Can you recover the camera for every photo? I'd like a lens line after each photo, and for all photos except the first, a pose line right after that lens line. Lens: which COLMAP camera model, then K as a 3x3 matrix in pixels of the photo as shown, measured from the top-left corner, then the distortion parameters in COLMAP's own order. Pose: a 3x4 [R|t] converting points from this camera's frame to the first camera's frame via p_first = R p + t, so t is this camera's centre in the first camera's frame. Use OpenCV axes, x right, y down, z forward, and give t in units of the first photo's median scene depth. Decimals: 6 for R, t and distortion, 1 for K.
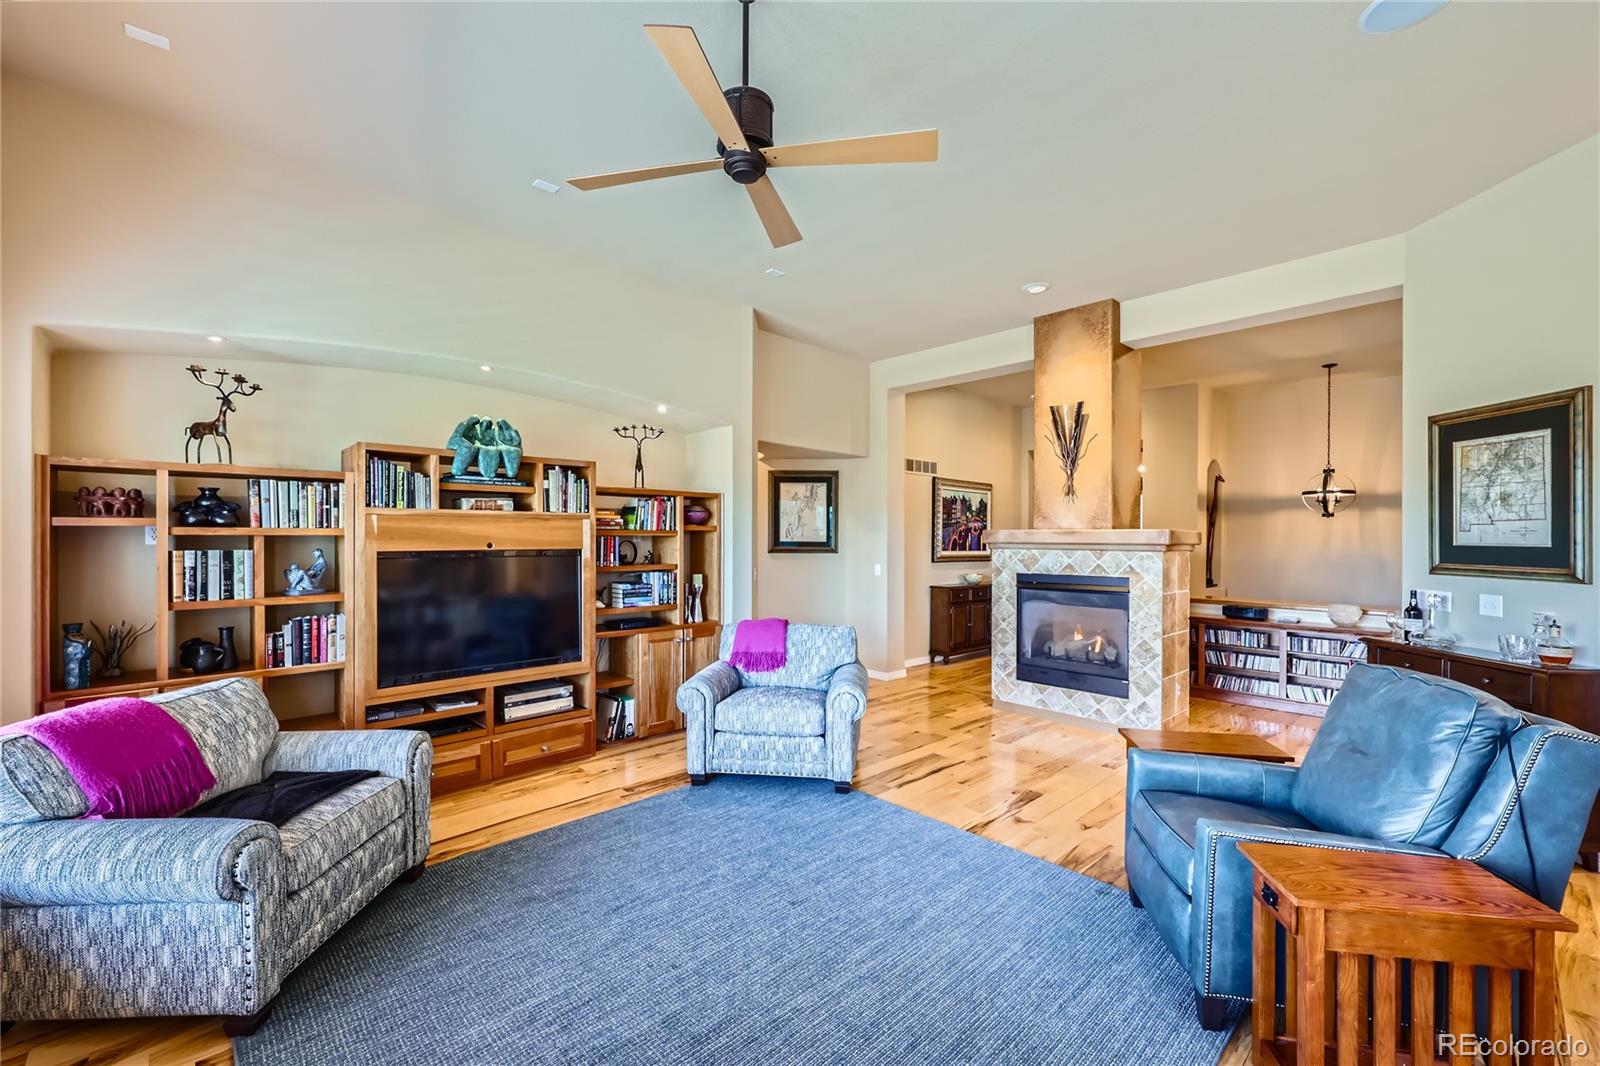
lens RADIAL K [[673.1, 0, 807.6], [0, 673.1, 537.4], [0, 0, 1]] dist [-0.000328, -0.000053]
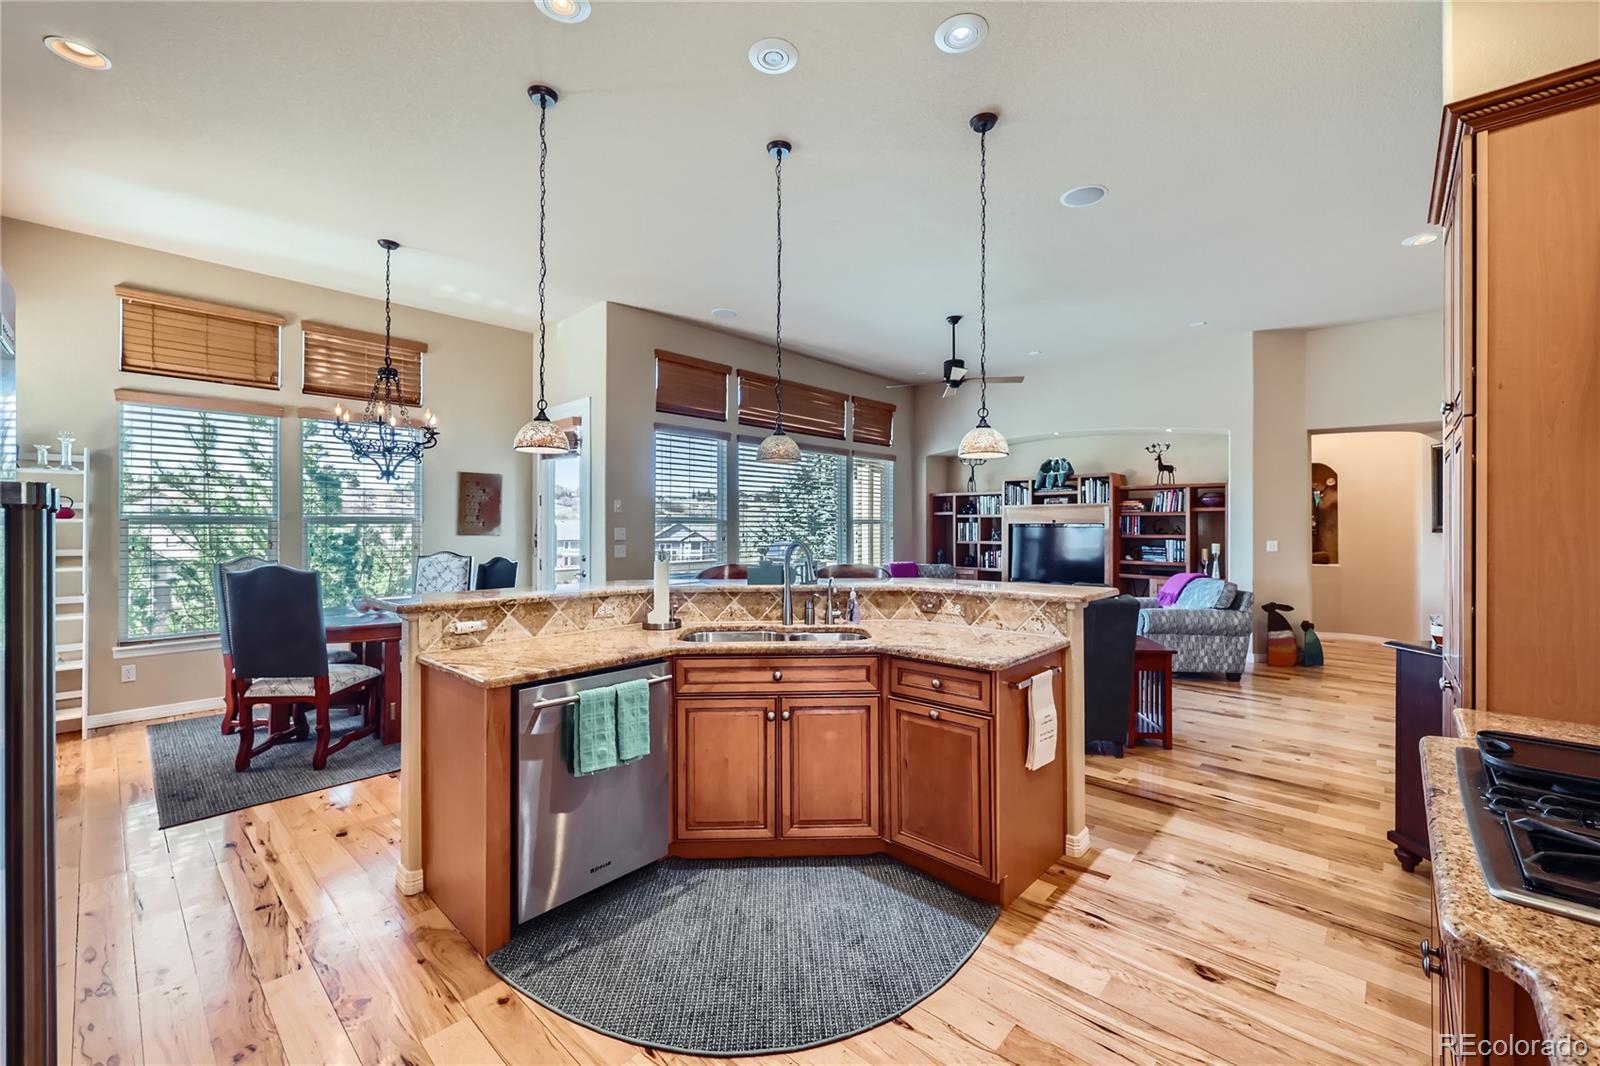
lens RADIAL K [[642.9, 0, 800.0], [0, 642.9, 533.0], [0, 0, 1]] dist [-0.002093, -0.000253]
pose [[0.055775, 0.009414, -0.998399, 1.488374], [-0.000409, 0.999956, 0.009405, 0.030525], [0.998443, -0.000116, 0.055776, 0.131294]]
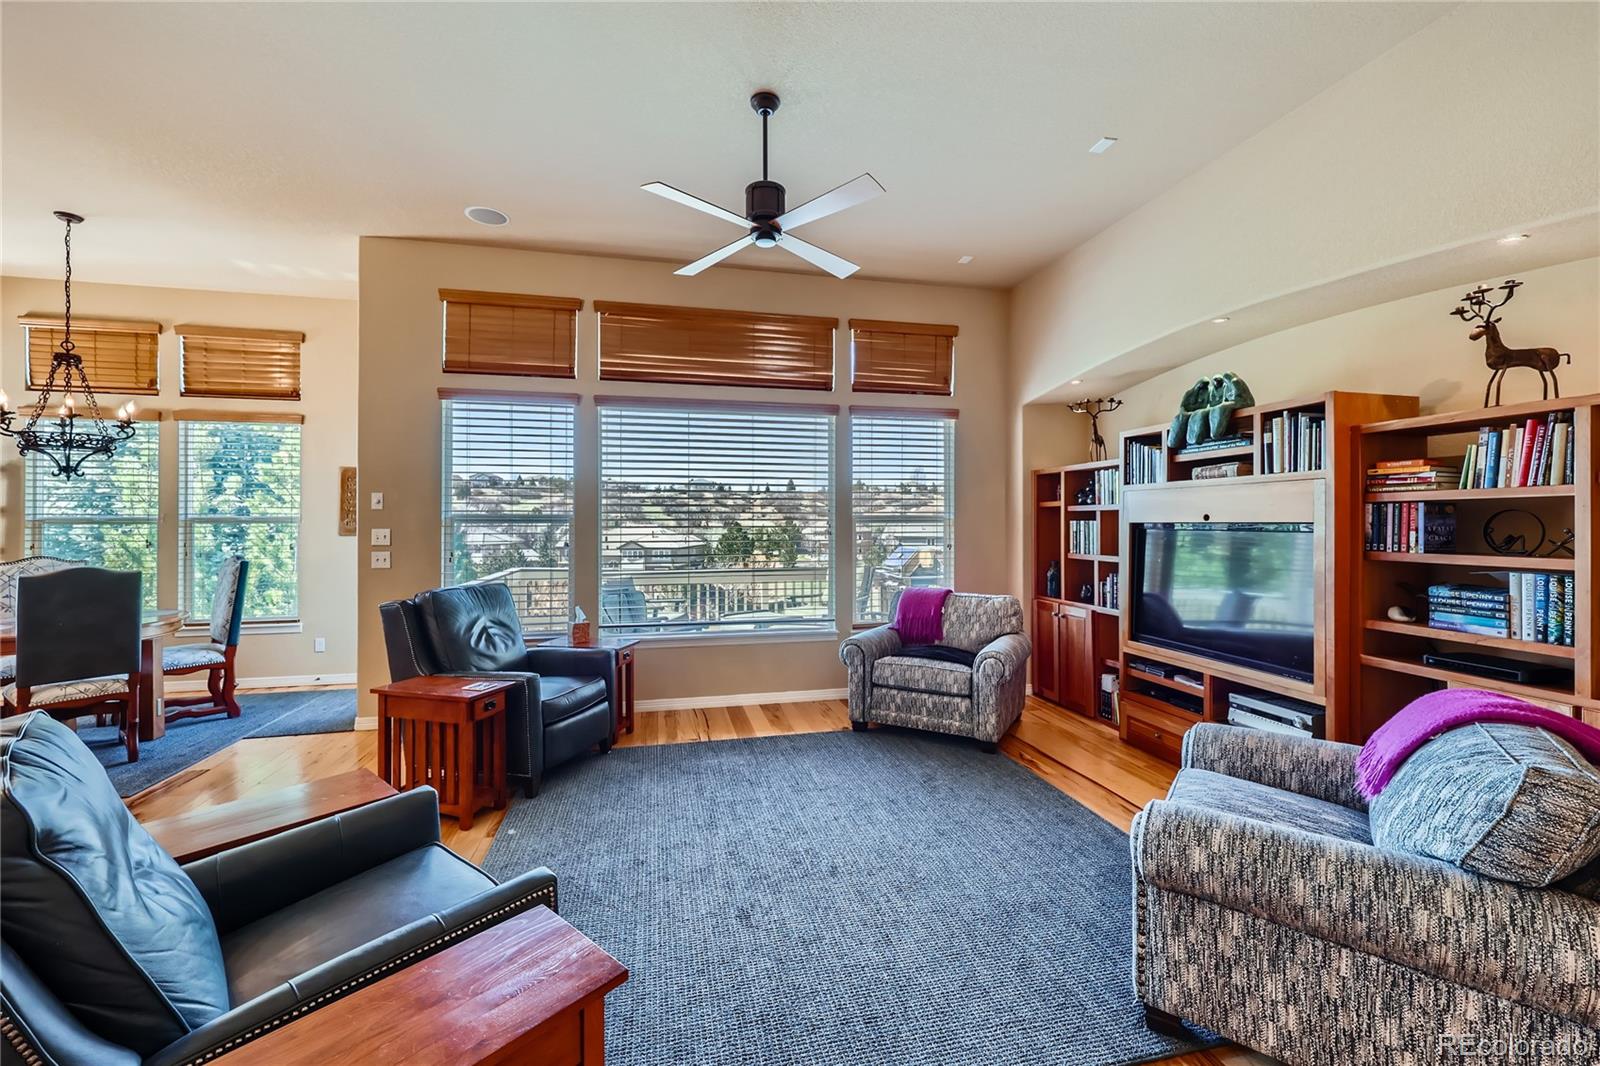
lens RADIAL K [[642.9, 0, 800.0], [0, 642.9, 533.0], [0, 0, 1]] dist [-0.002093, -0.000253]
pose [[-0.517103, 0.012723, -0.855829, 0.577432], [-0.001607, 0.999873, 0.015836, 0.020359], [0.855922, 0.009564, -0.517017, 1.022616]]
